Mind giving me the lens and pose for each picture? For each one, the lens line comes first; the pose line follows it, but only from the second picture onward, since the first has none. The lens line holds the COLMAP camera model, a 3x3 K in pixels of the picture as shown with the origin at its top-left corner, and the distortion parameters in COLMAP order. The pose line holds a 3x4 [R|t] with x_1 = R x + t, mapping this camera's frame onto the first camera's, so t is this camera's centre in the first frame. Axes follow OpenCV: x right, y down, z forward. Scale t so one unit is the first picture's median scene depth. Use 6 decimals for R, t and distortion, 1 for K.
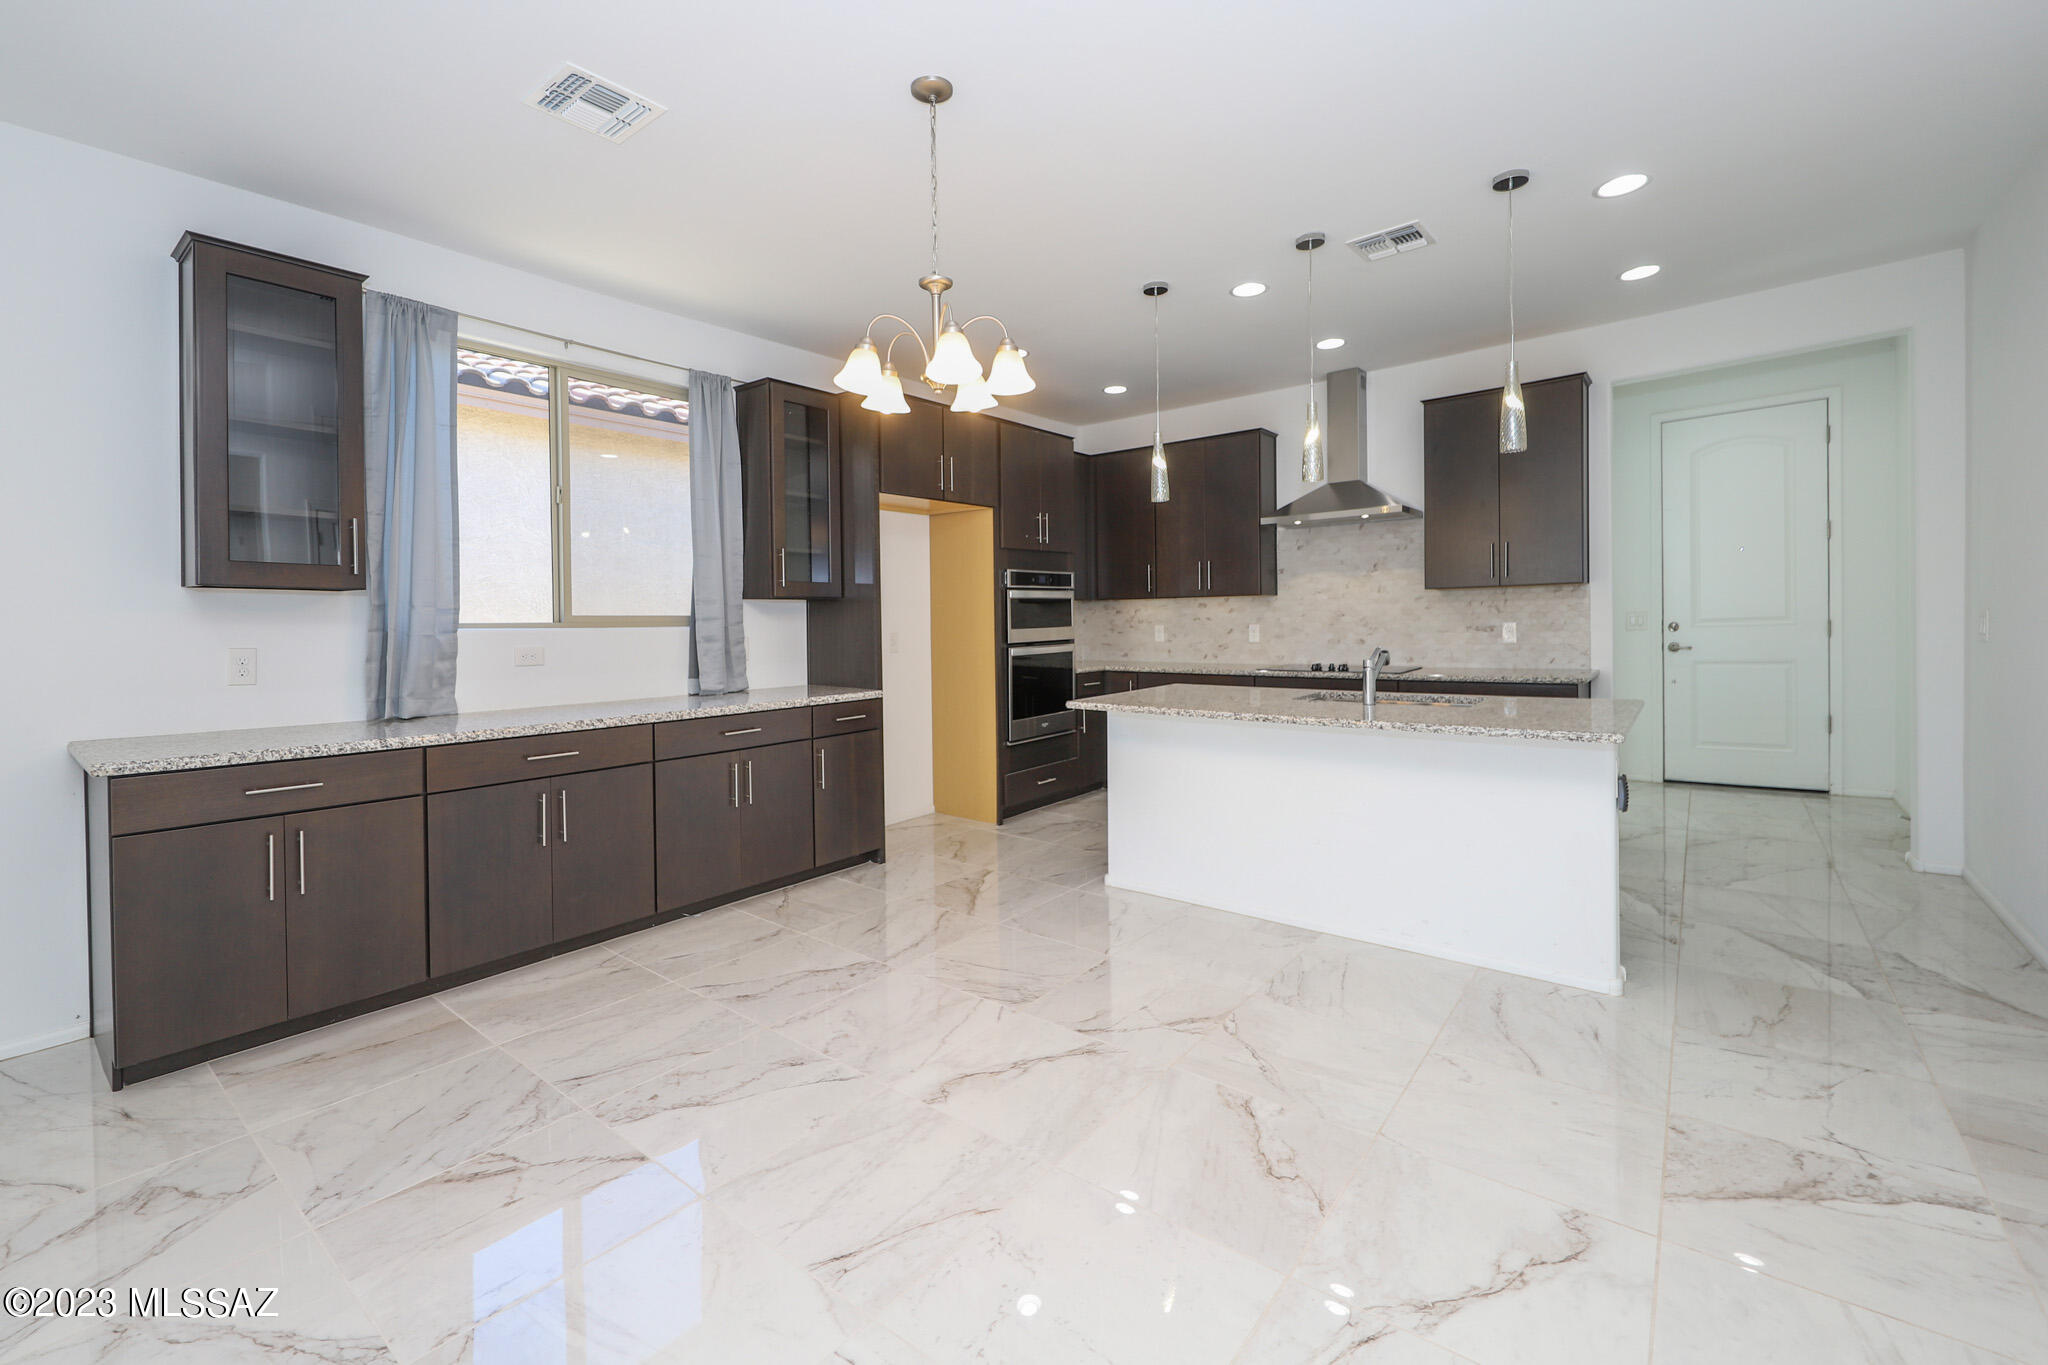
lens RADIAL K [[838.3, 0, 992.3], [0, 838.3, 645.6], [0, 0, 1]] dist [0.014276, -0.001774]
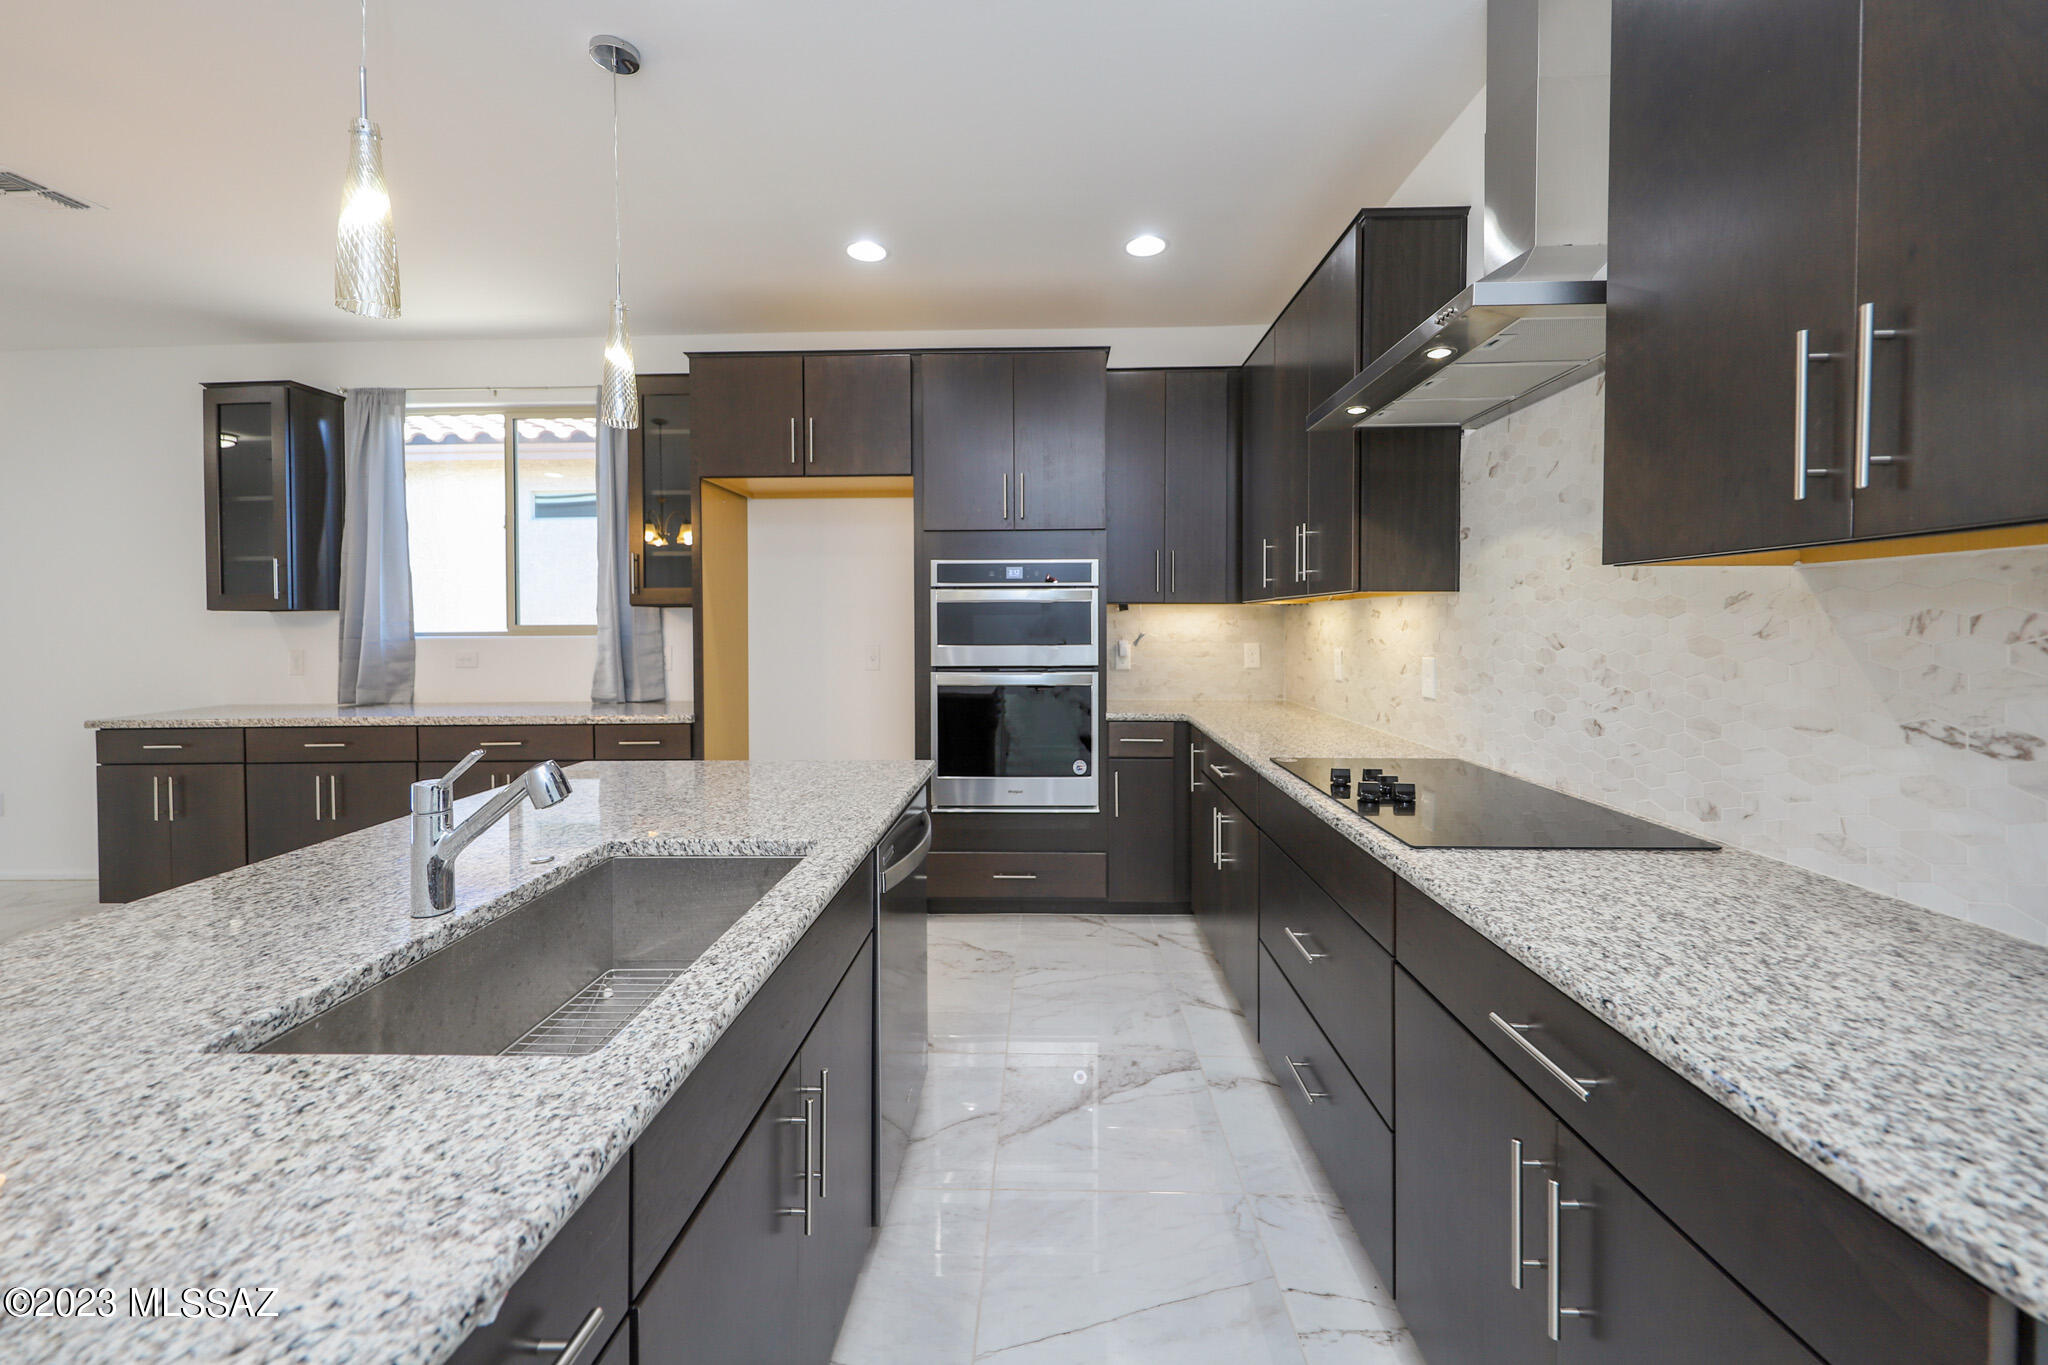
lens RADIAL K [[762.8, 0, 973.3], [0, 762.8, 628.3], [0, 0, 1]] dist [0.005845, -0.000382]
pose [[0.616138, 0.024365, -0.787262, 0.616246], [-0.029566, 0.999532, 0.007795, -0.046471], [0.787083, 0.018474, 0.616570, 0.714881]]
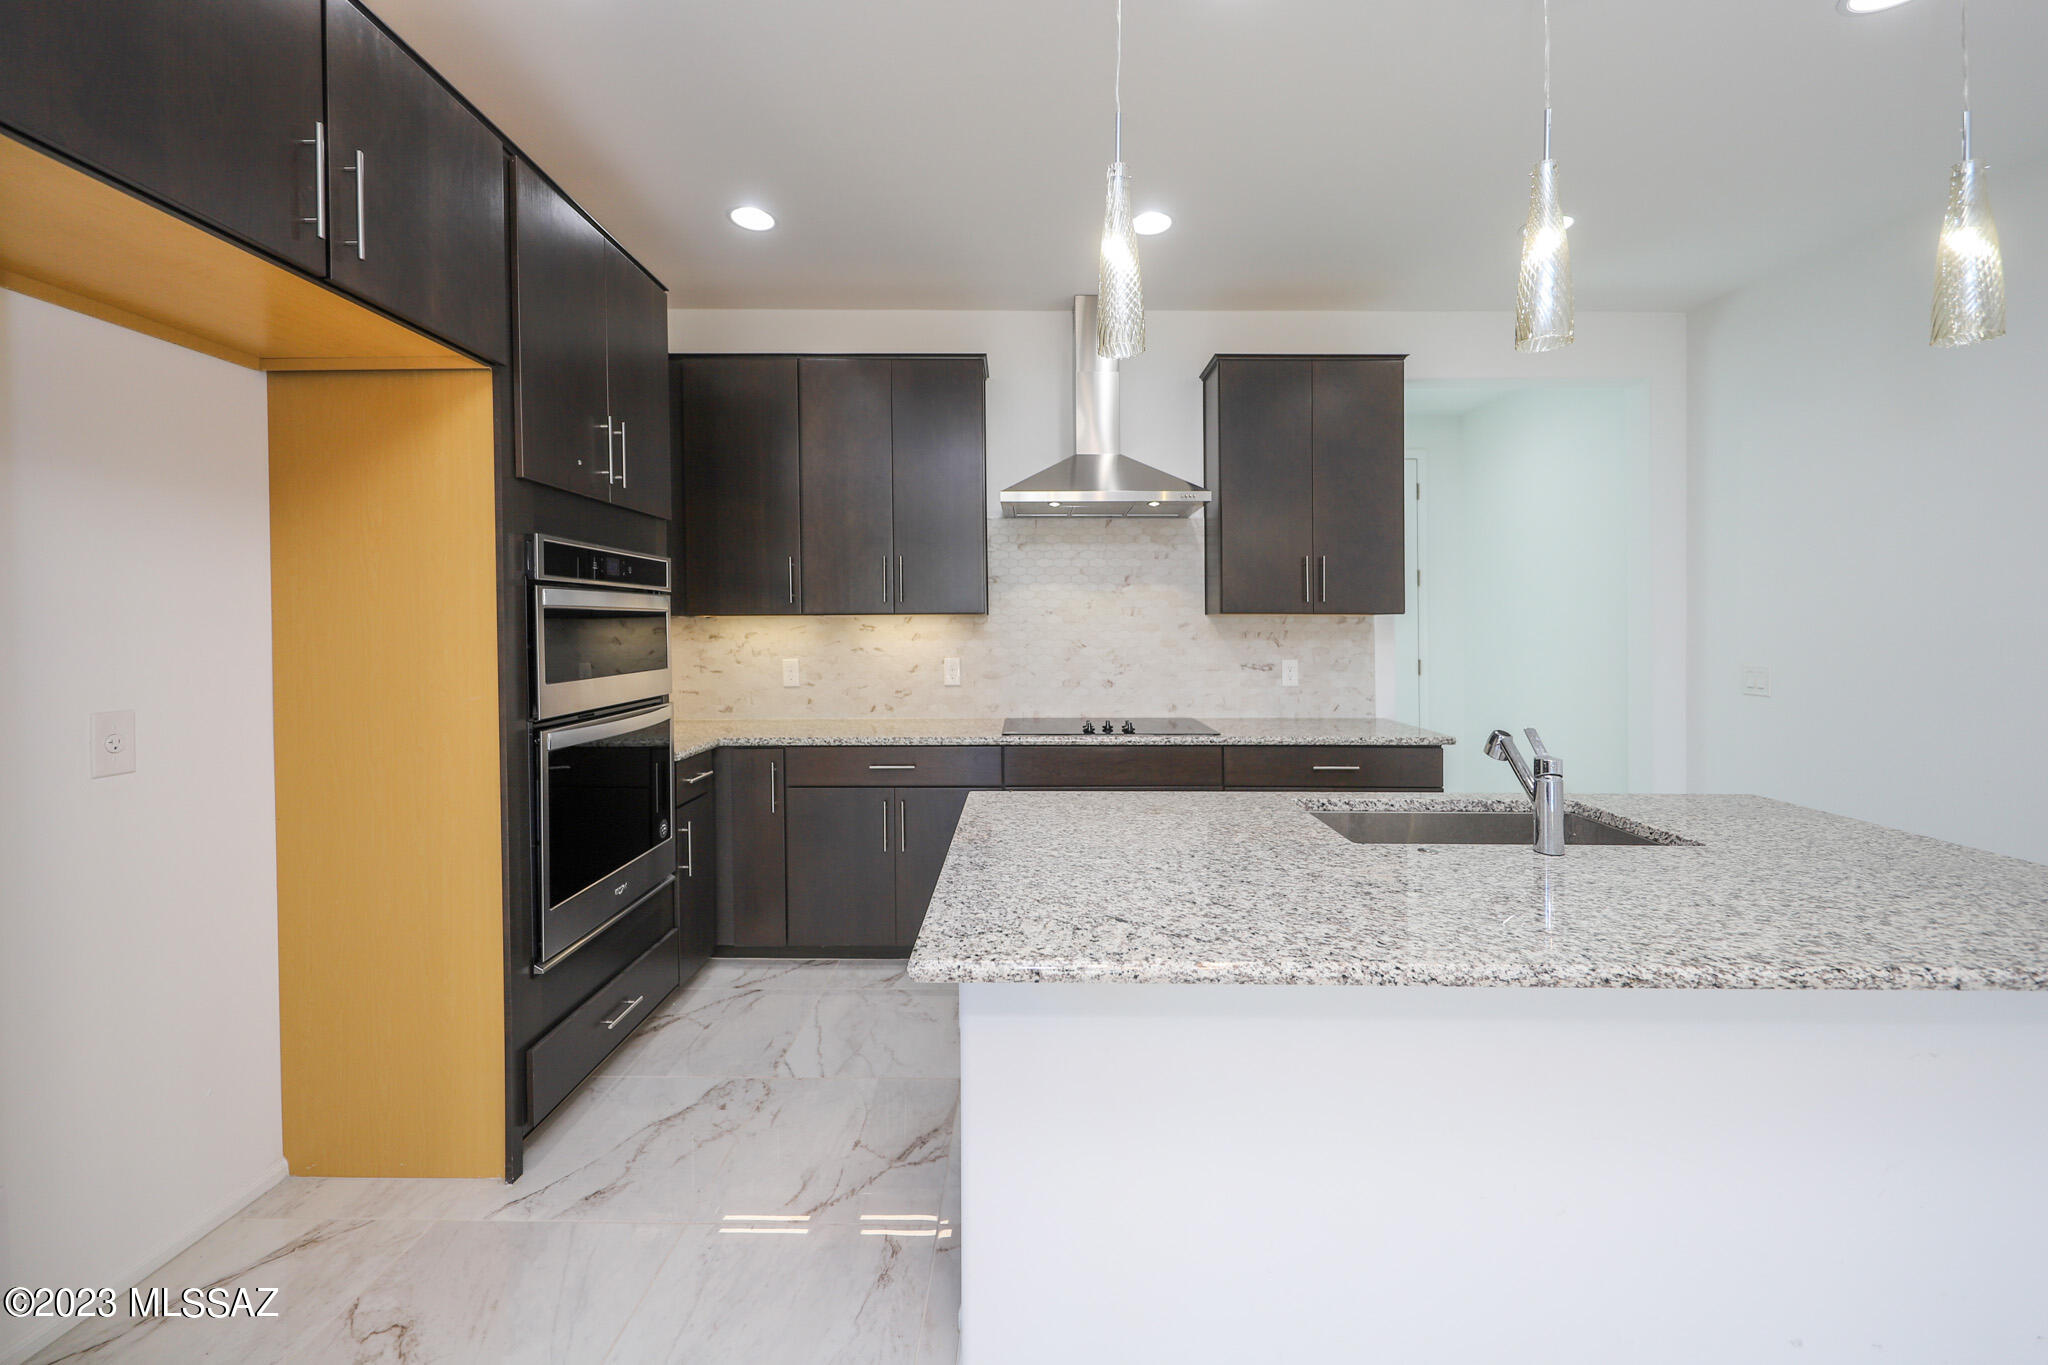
lens RADIAL K [[762.8, 0, 1013.3], [0, 762.8, 648.6], [0, 0, 1]] dist [0.005845, -0.000382]
pose [[0.763056, -0.003720, 0.646321, -0.050050], [0.004038, 0.999991, 0.000987, -0.041581], [-0.646320, 0.001856, 0.763065, 0.649646]]
